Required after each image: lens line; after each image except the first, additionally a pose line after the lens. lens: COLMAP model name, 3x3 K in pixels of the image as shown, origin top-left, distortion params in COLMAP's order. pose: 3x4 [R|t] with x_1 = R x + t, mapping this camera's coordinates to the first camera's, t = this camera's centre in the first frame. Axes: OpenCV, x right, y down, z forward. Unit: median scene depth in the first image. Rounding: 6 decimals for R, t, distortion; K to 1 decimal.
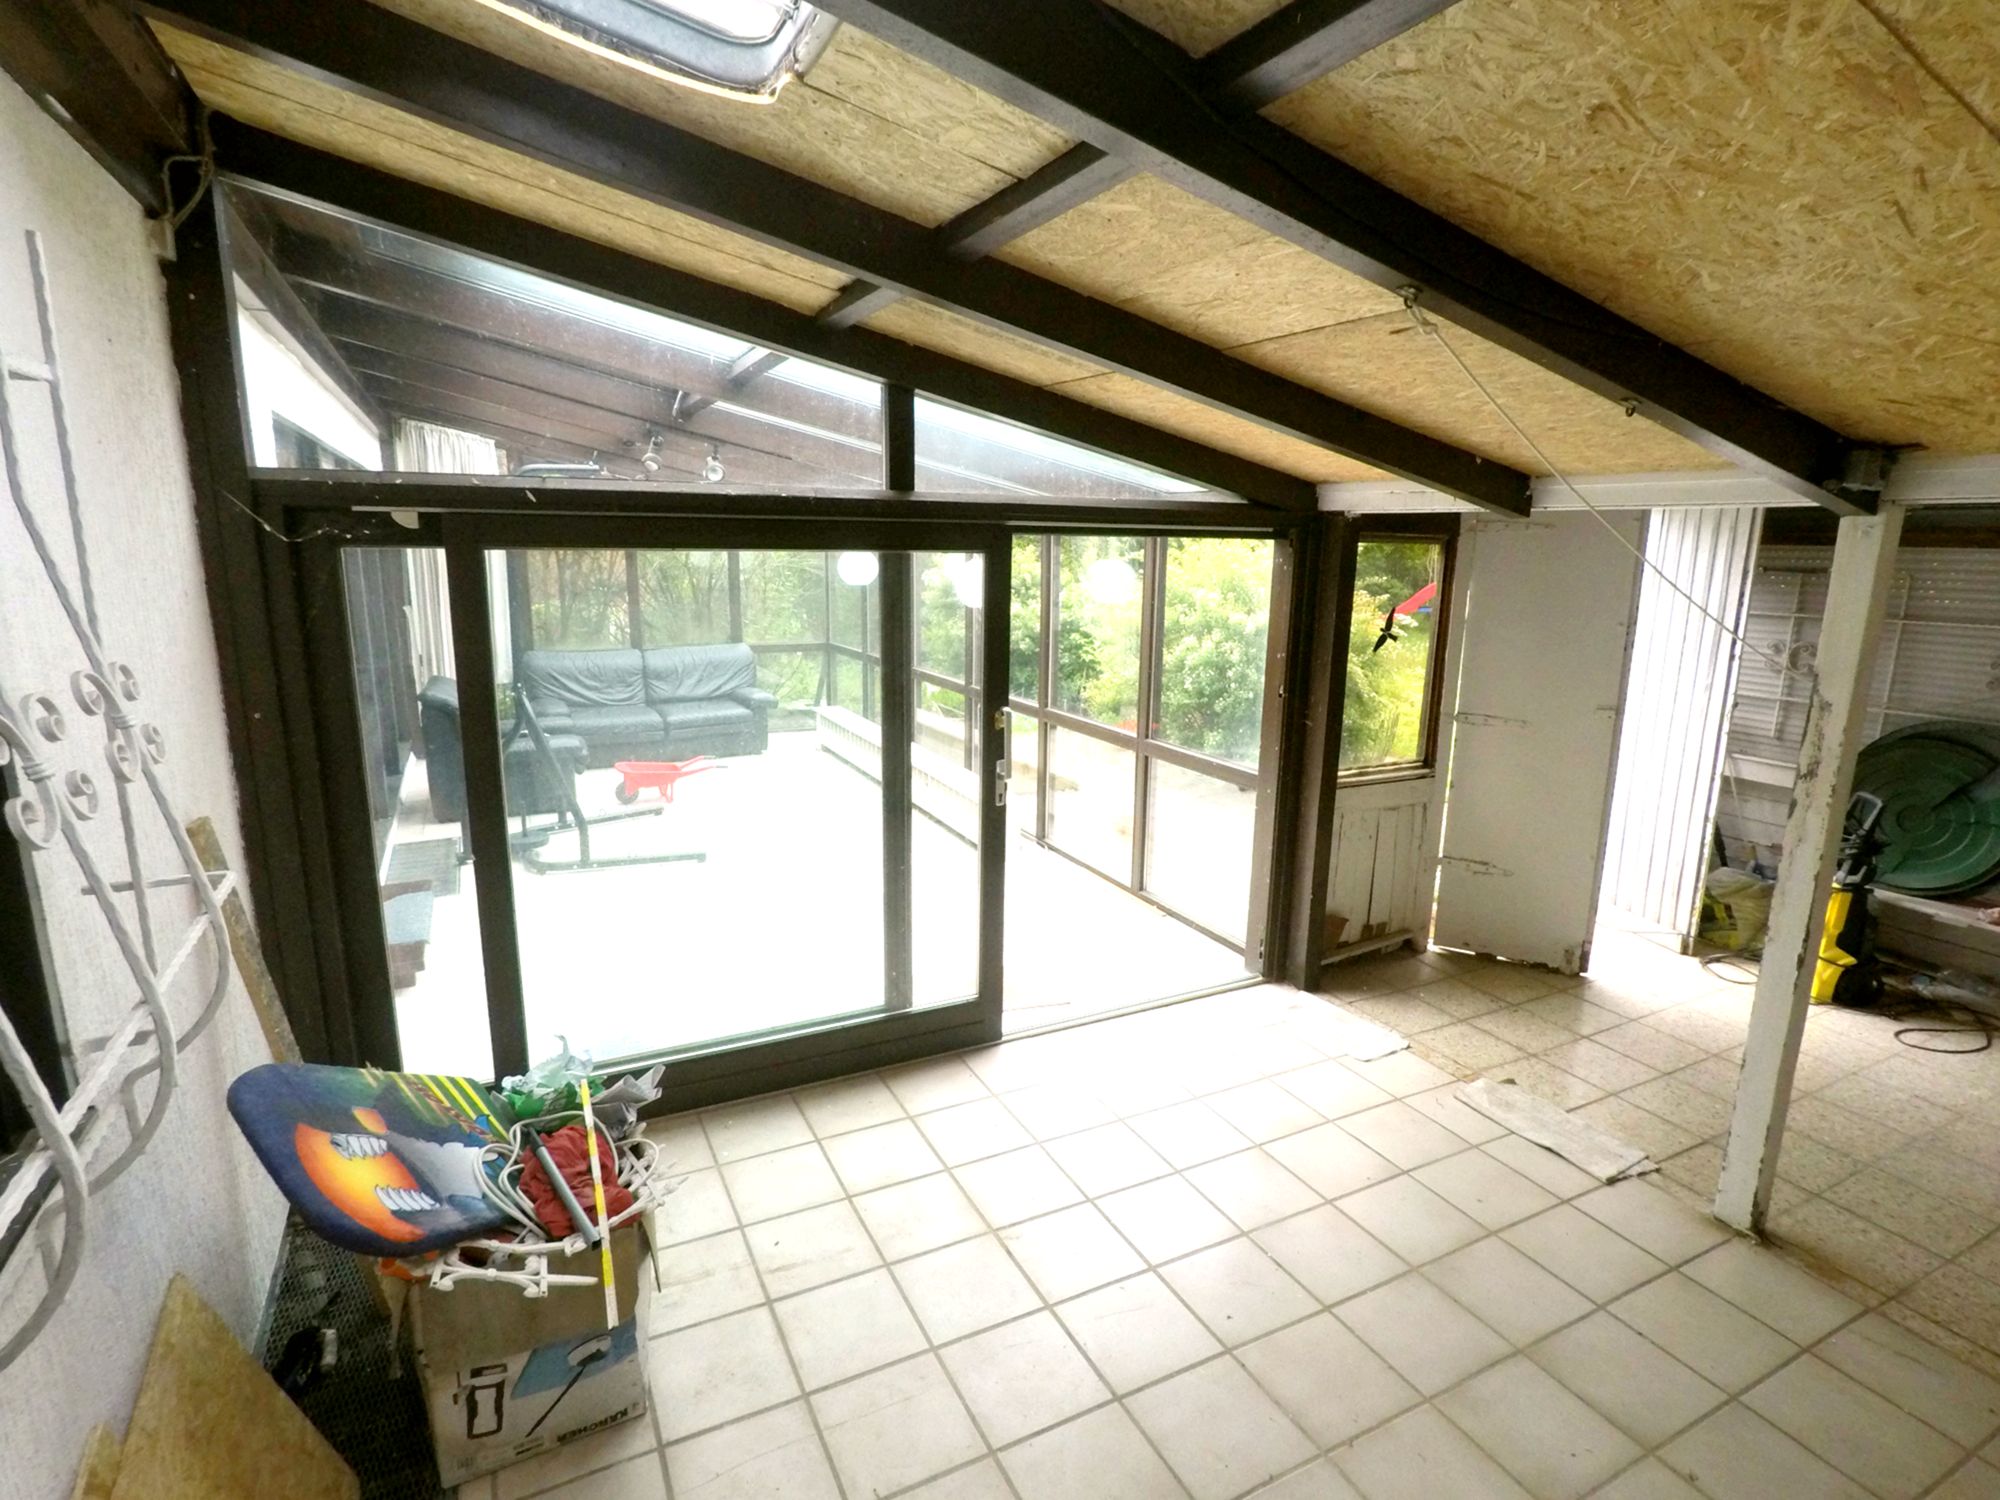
lens RADIAL K [[1010.0, 0, 1000.0], [0, 1010.0, 750.0], [0, 0, 1]] dist [-0.027763, 0.009283]
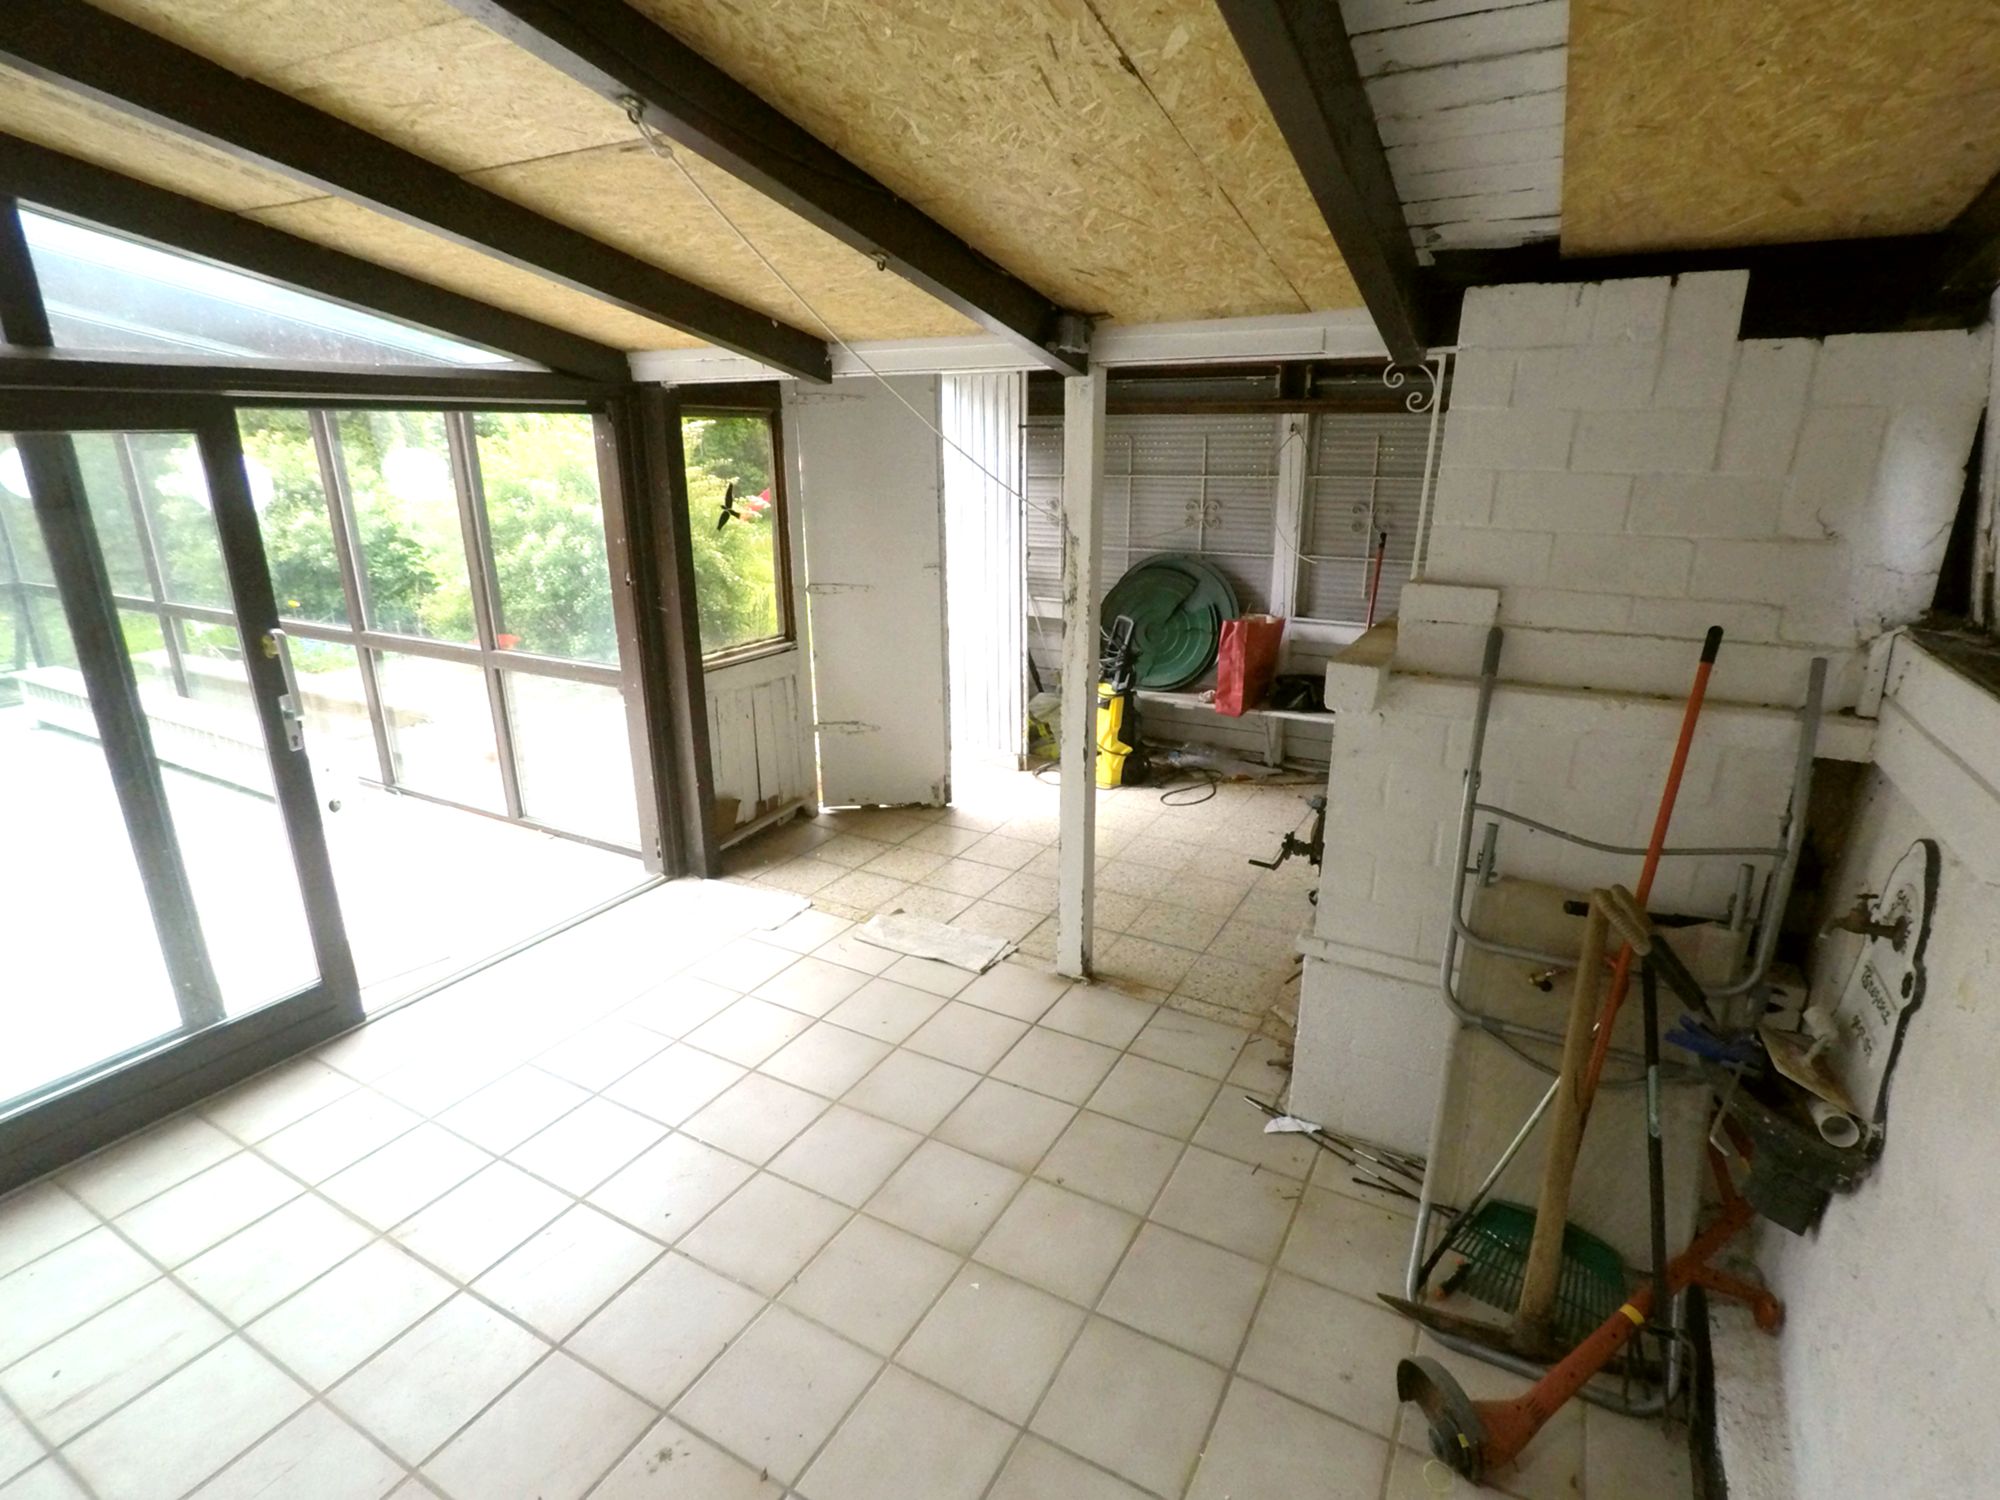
lens RADIAL K [[1010.0, 0, 1000.0], [0, 1010.0, 750.0], [0, 0, 1]] dist [-0.027763, 0.009283]
pose [[0.829096, -0.182208, 0.528583, 0.042515], [0.129359, 0.982269, 0.135696, 0.017859], [-0.543936, -0.044128, 0.837966, 0.011870]]
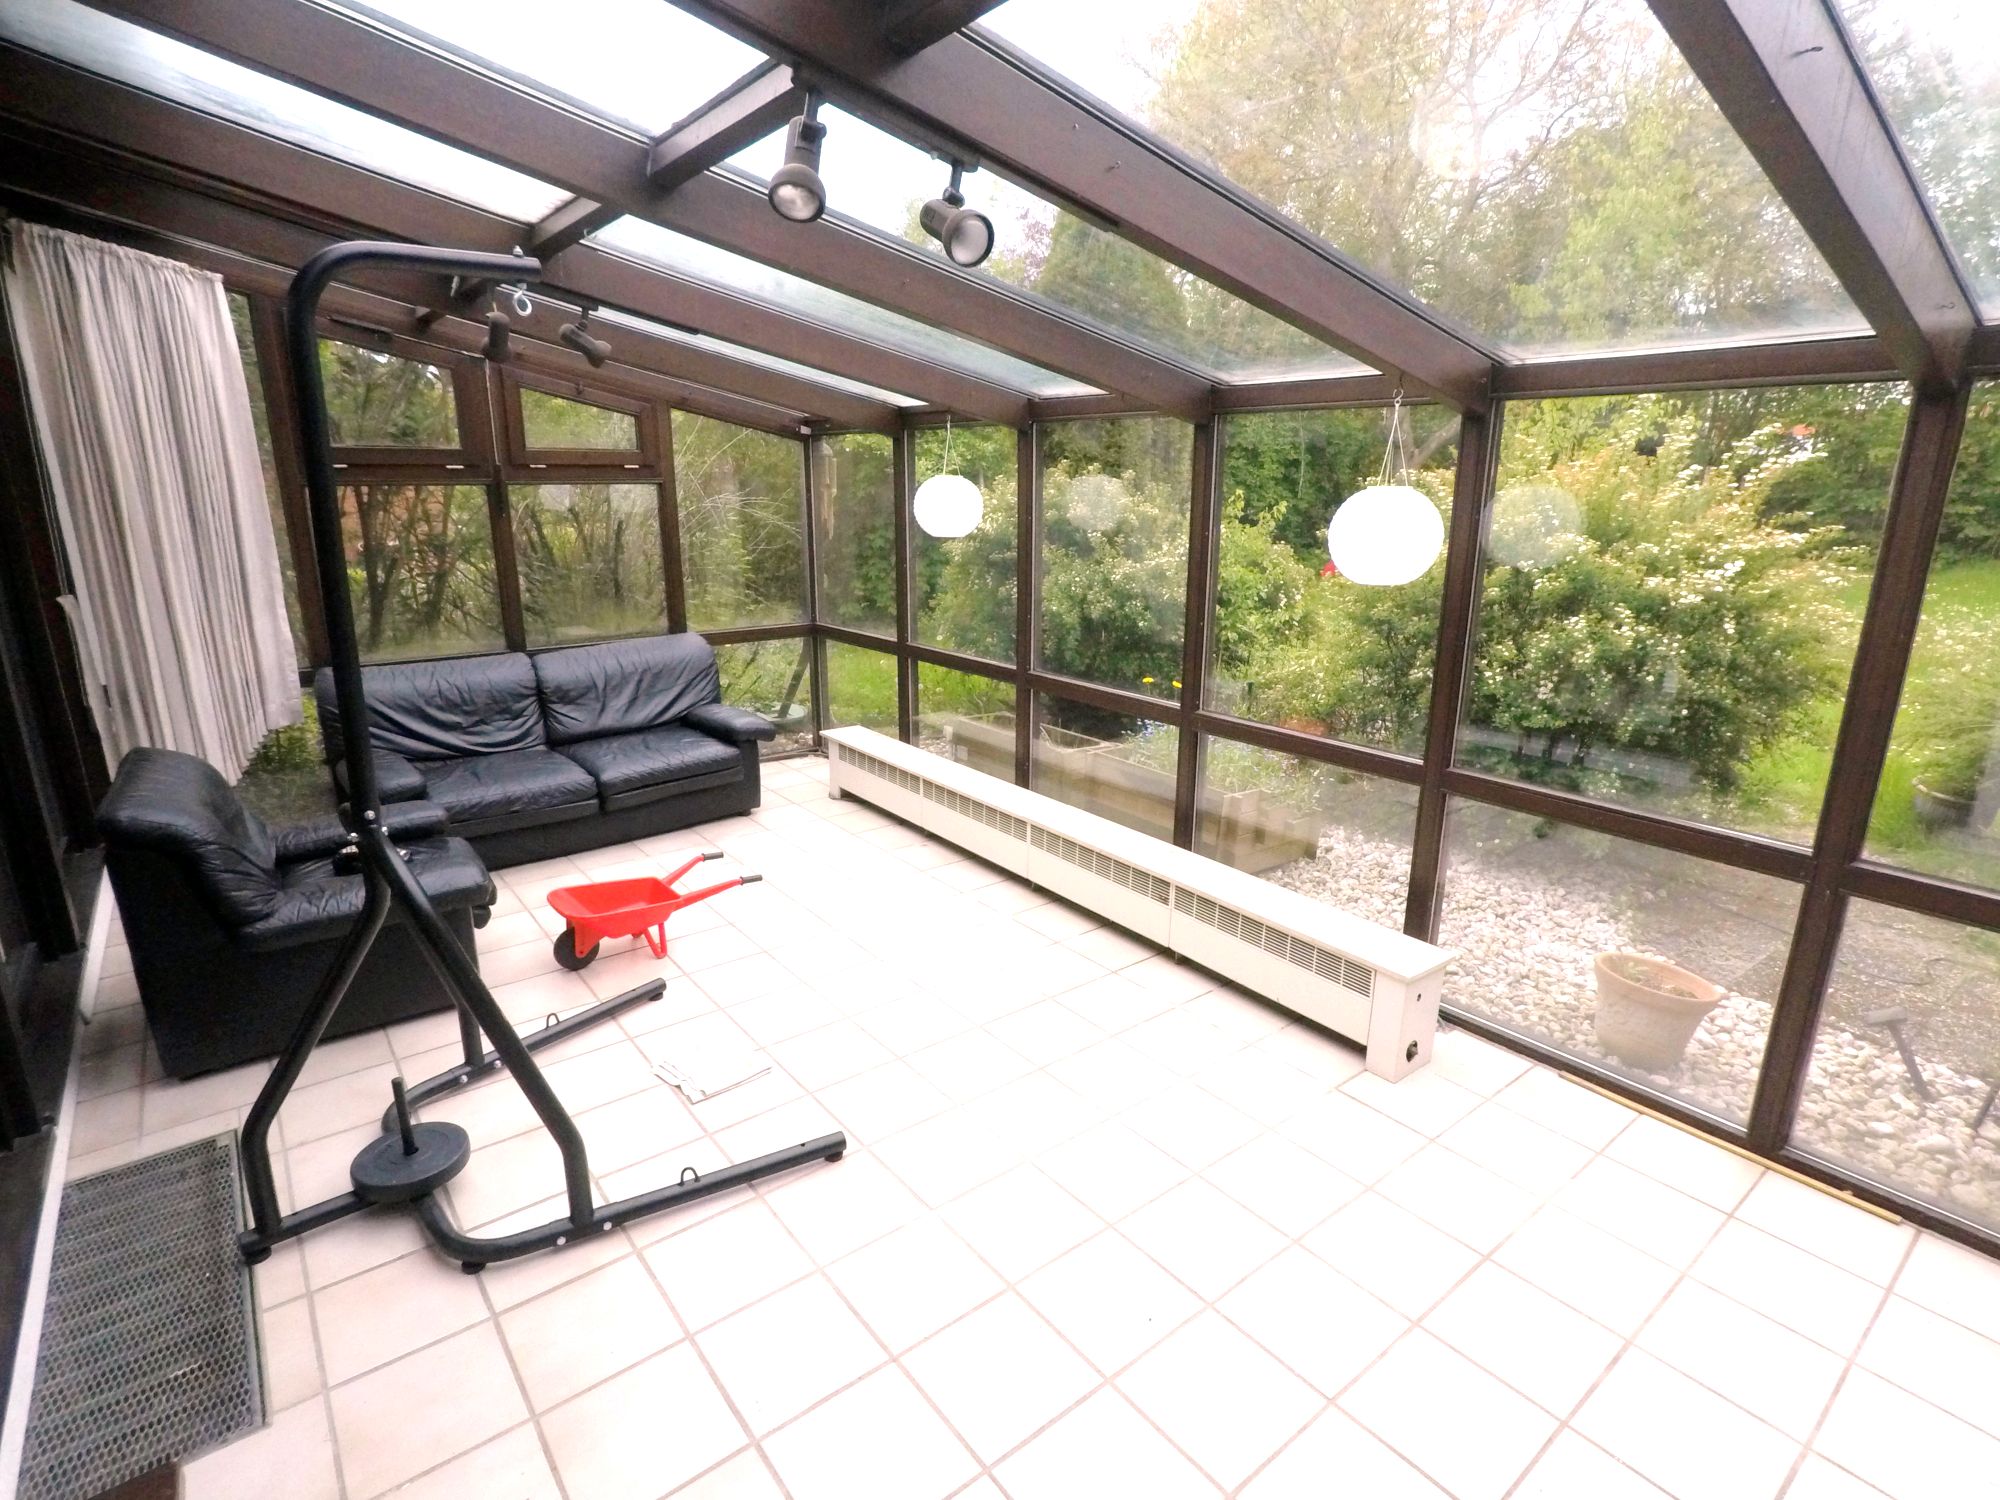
lens RADIAL K [[1010.0, 0, 1000.0], [0, 1010.0, 750.0], [0, 0, 1]] dist [-0.027763, 0.009283]
pose [[0.980787, -0.061452, 0.185150, -0.453349], [0.050008, 0.996575, 0.065863, -0.155849], [-0.188564, -0.055339, 0.980501, 0.836218]]
